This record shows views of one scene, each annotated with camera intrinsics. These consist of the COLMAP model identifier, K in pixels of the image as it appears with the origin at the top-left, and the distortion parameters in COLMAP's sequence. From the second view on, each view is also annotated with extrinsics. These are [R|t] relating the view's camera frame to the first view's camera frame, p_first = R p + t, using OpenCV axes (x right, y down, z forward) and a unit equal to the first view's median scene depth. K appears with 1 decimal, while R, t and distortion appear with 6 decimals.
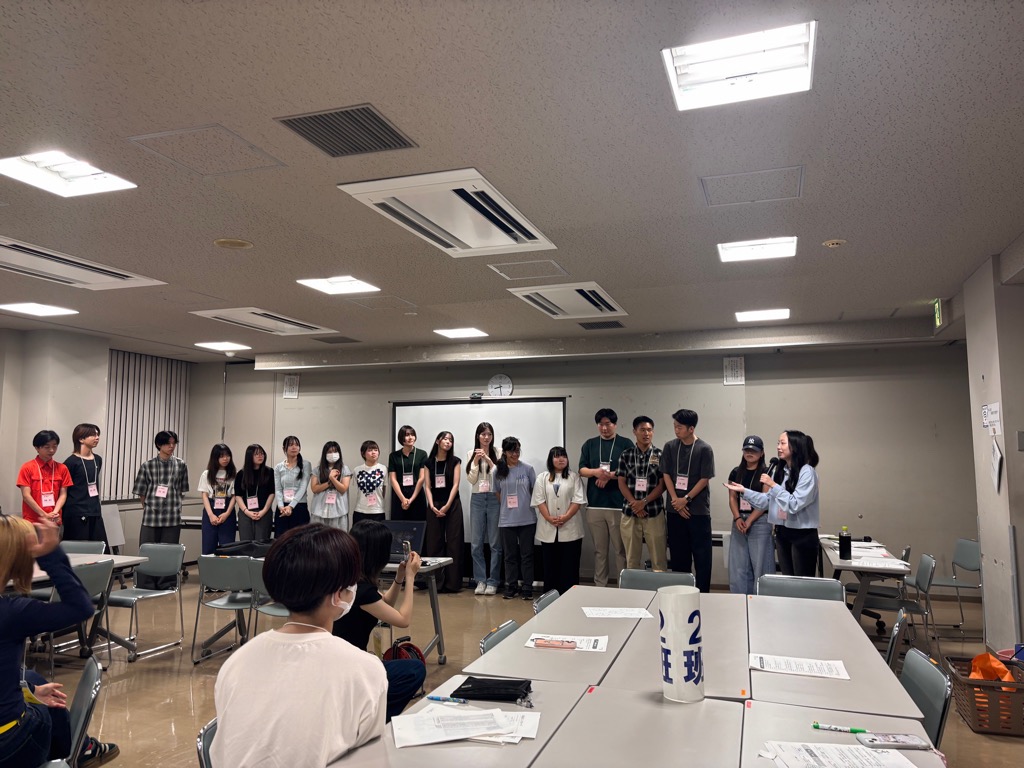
lens RADIAL K [[769.5, 0, 498.2], [0, 769.5, 381.3], [0, 0, 1]] dist [0.032451, -0.003304]
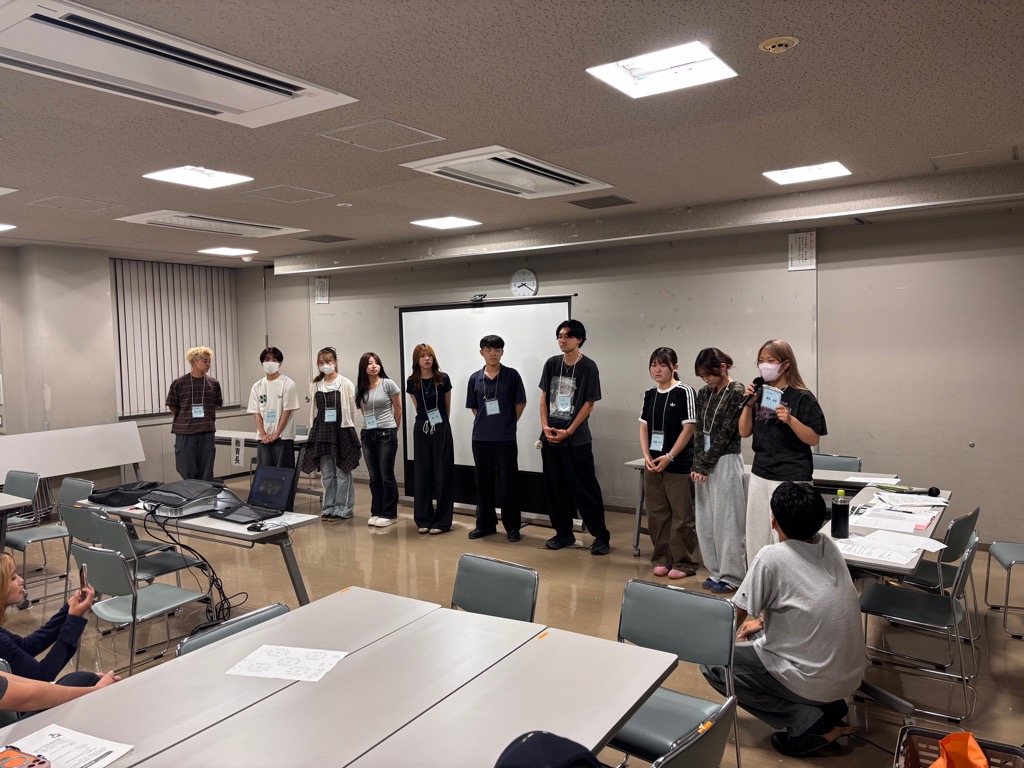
lens RADIAL K [[769.5, 0, 498.2], [0, 769.5, 381.3], [0, 0, 1]] dist [0.032451, -0.003304]
pose [[0.970885, -0.011729, -0.239257, 0.190028], [0.047492, 0.988399, 0.144266, -0.011076], [0.234789, -0.151429, 0.960179, 0.180849]]
